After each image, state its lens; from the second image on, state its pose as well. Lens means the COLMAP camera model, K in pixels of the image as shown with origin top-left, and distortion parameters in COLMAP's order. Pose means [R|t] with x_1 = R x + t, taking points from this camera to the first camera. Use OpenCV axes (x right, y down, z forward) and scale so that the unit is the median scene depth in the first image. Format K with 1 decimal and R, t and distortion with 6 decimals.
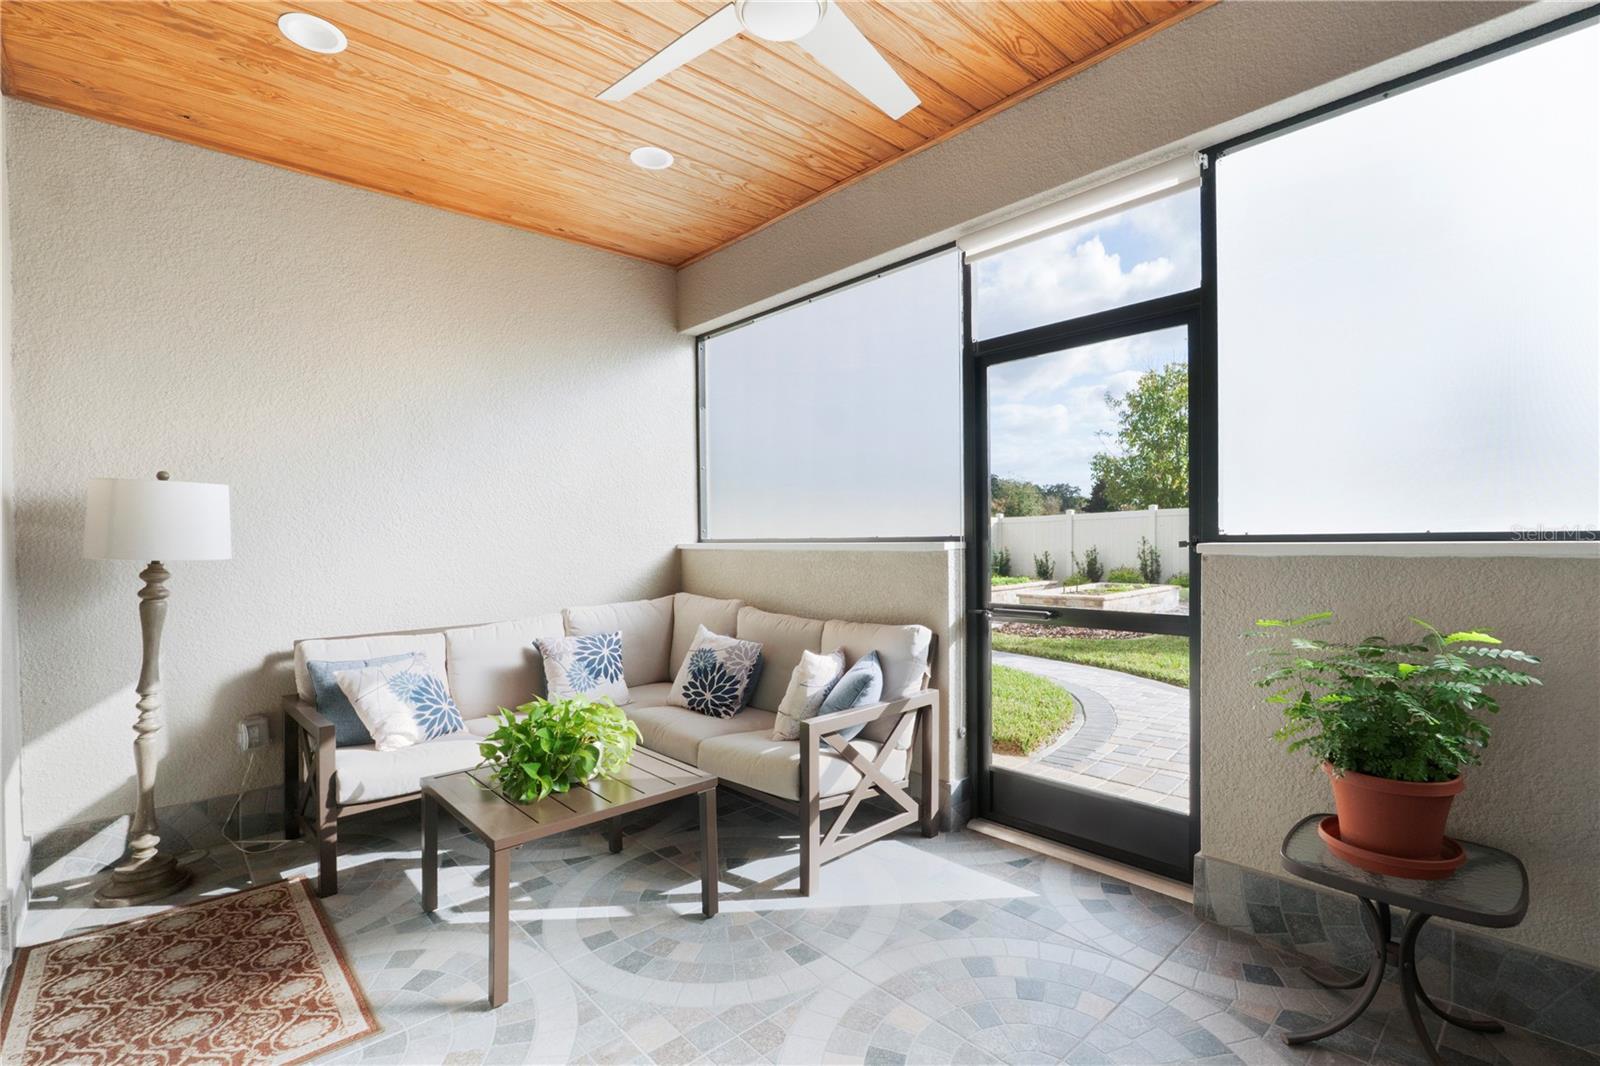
lens RADIAL K [[737.0, 0, 807.3], [0, 737.0, 532.6], [0, 0, 1]] dist [-0.006798, -0.000677]
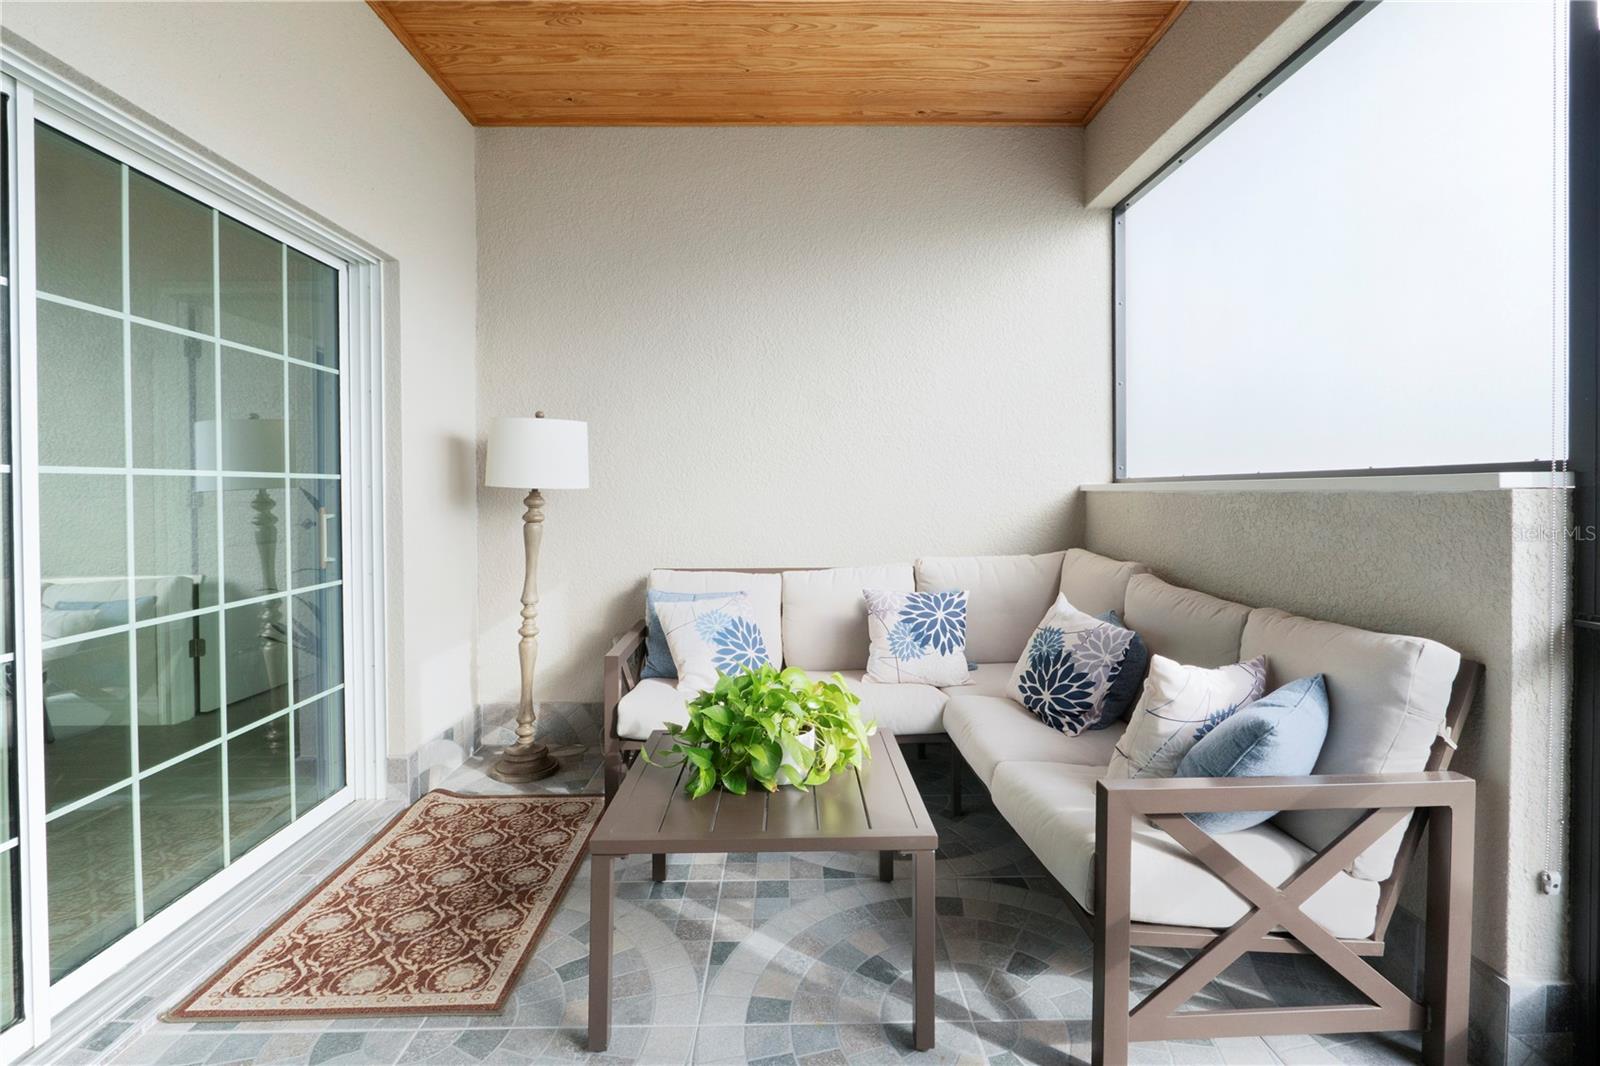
lens RADIAL K [[737.0, 0, 785.8], [0, 737.0, 491.1], [0, 0, 1]] dist [-0.006798, -0.000677]
pose [[0.747386, 0.011730, -0.664286, 0.155119], [-0.005144, 0.999916, 0.011869, 0.021973], [0.664370, -0.005453, 0.747384, 0.343706]]
